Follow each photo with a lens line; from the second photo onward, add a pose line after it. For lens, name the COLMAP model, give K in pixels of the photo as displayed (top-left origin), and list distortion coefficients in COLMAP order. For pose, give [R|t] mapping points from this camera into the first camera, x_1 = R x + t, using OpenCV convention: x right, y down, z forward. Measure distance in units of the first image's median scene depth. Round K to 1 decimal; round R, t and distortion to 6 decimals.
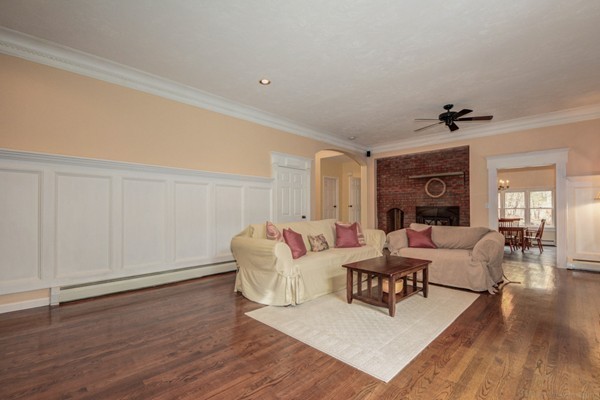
lens RADIAL K [[266.5, 0, 299.1], [0, 266.5, 204.2], [0, 0, 1]] dist [-0.005636, -0.003976]
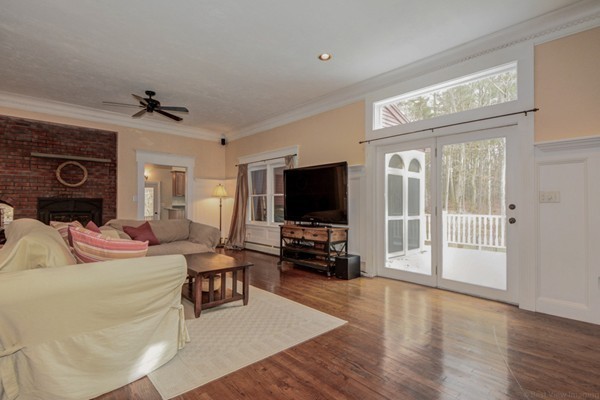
lens RADIAL K [[296.8, 0, 299.3], [0, 296.8, 201.6], [0, 0, 1]] dist [0.003055, 0.000194]
pose [[0.038555, 0.008123, 0.999223, -0.346308], [-0.026013, 0.999636, -0.007123, 0.007943], [-0.998918, -0.025718, 0.038752, 0.321122]]
